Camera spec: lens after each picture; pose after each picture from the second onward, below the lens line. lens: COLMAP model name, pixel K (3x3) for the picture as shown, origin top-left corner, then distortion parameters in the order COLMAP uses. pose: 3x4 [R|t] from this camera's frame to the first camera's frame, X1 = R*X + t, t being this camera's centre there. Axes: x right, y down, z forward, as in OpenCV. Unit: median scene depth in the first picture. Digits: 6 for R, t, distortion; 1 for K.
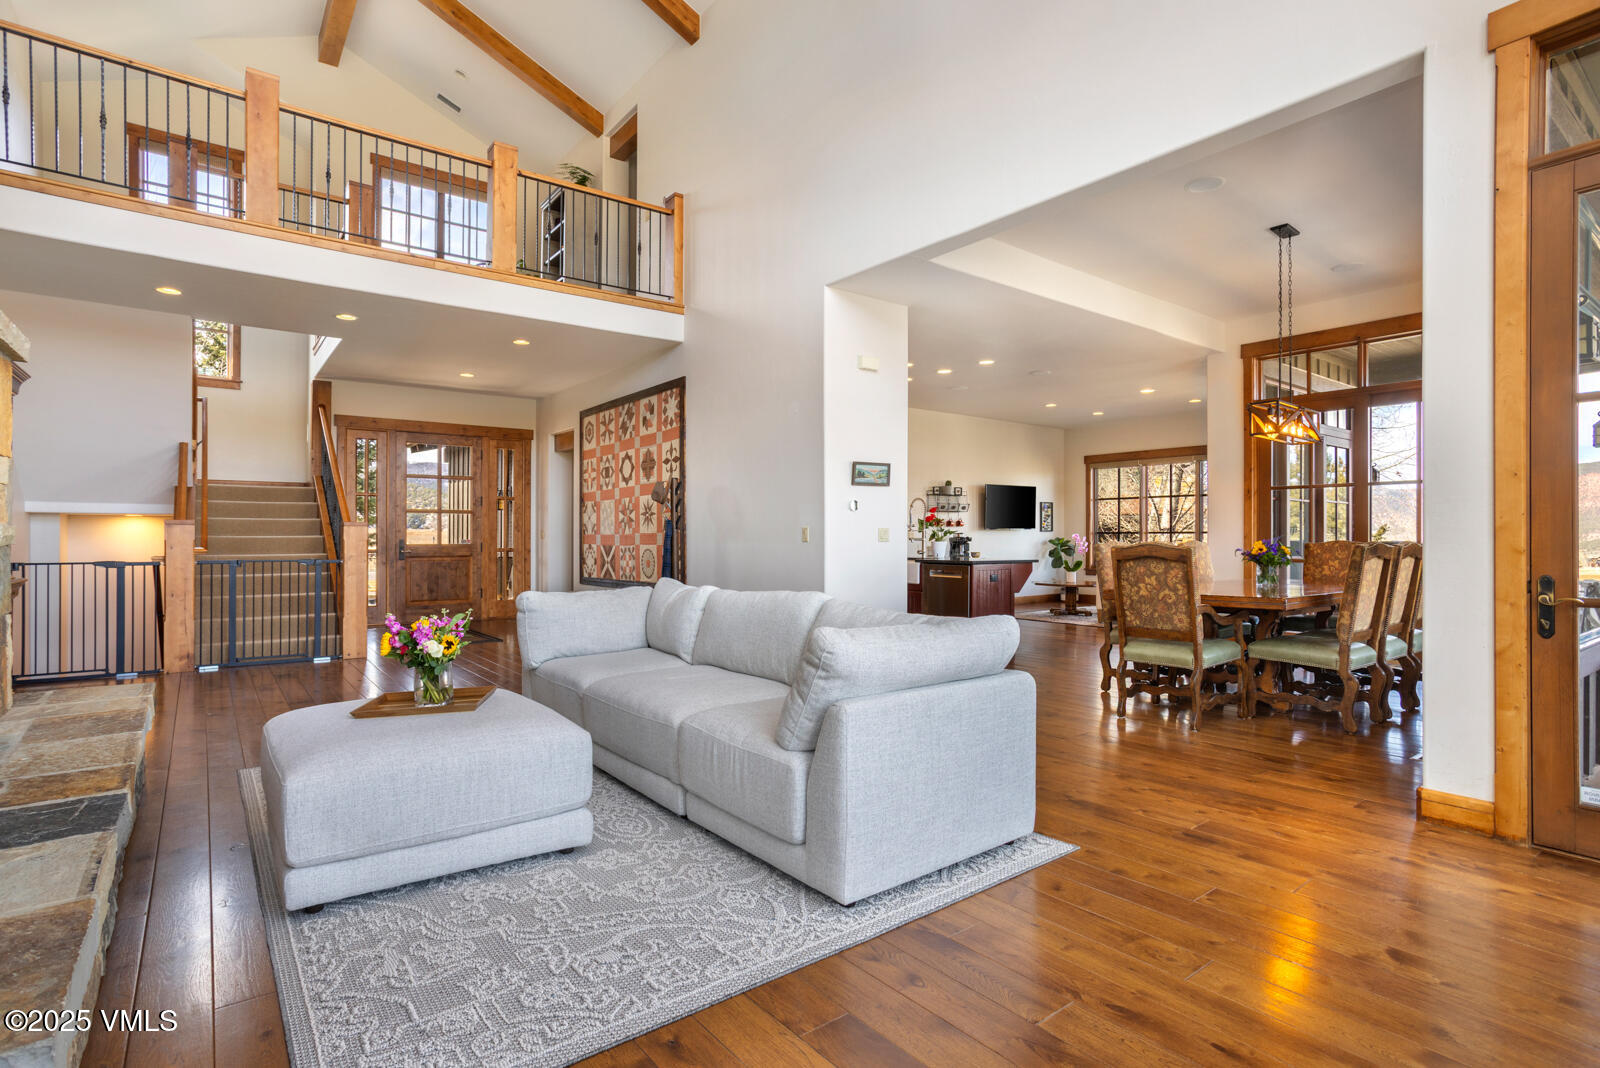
lens RADIAL K [[801.0, 0, 817.4], [0, 801.0, 537.4], [0, 0, 1]] dist [-0.024861, 0.003502]
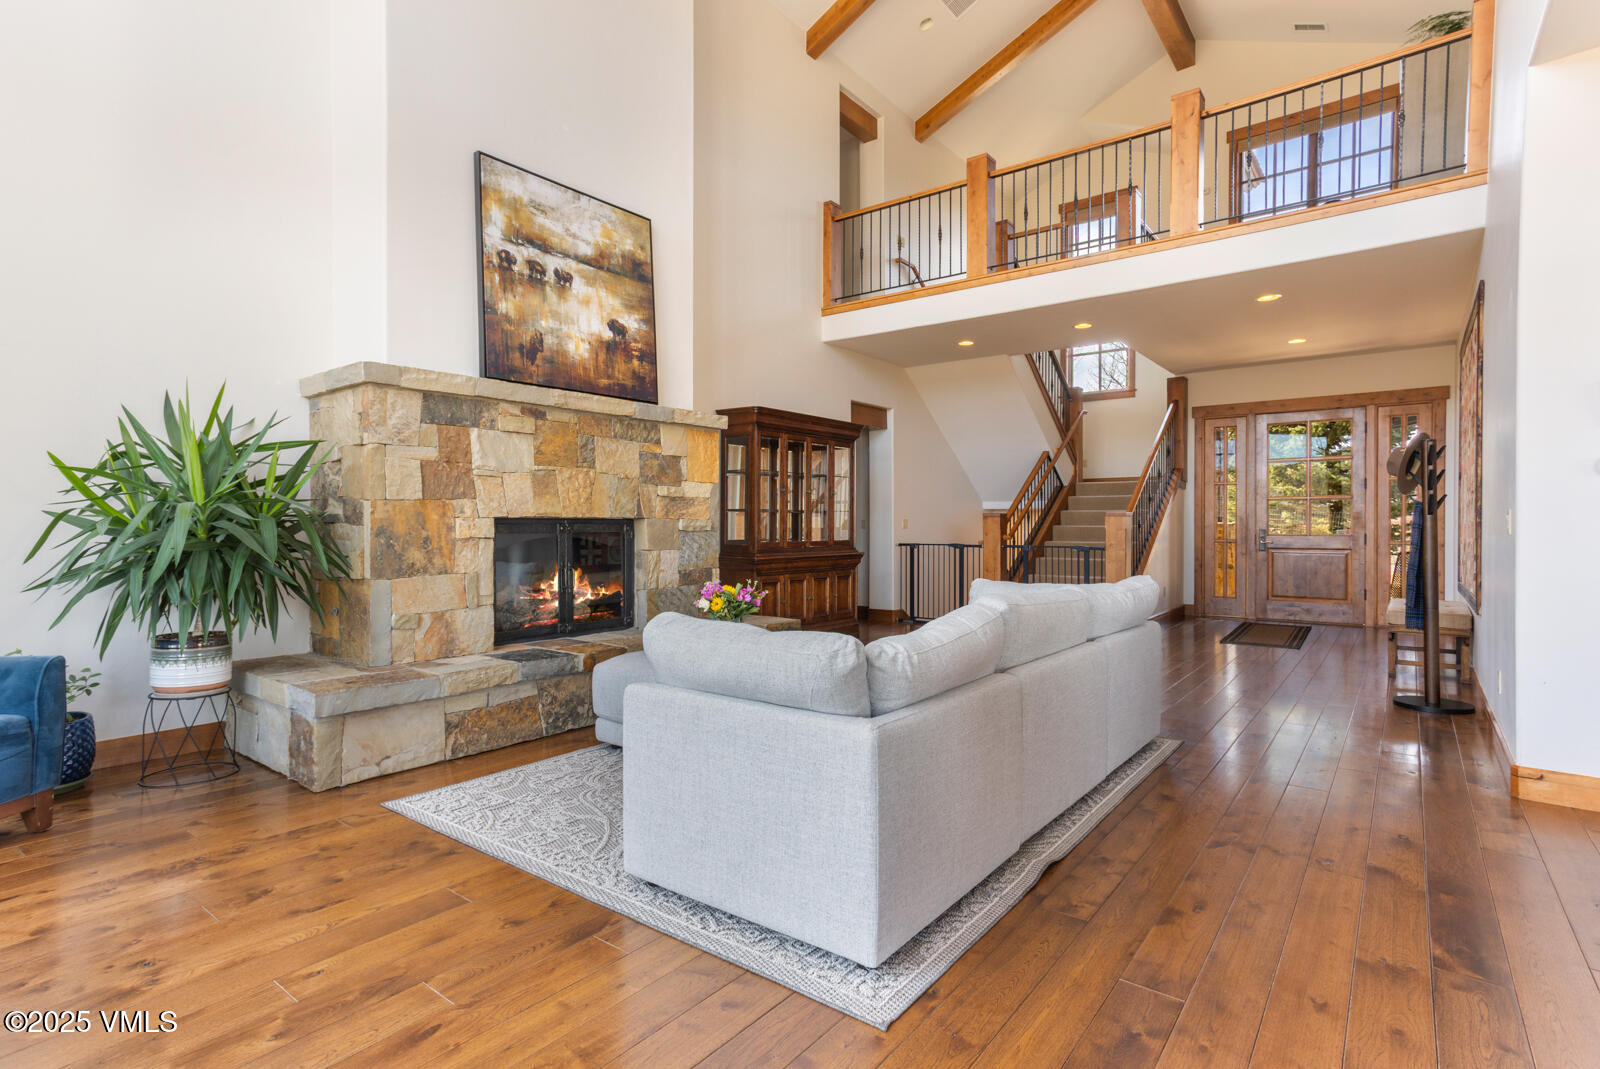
lens RADIAL K [[801.0, 0, 775.2], [0, 801.0, 542.1], [0, 0, 1]] dist [-0.024861, 0.003502]
pose [[0.222592, 0.015388, -0.974790, 0.228822], [0.002827, 0.999861, 0.016429, 0.001167], [0.974908, -0.006412, 0.222517, 0.199345]]
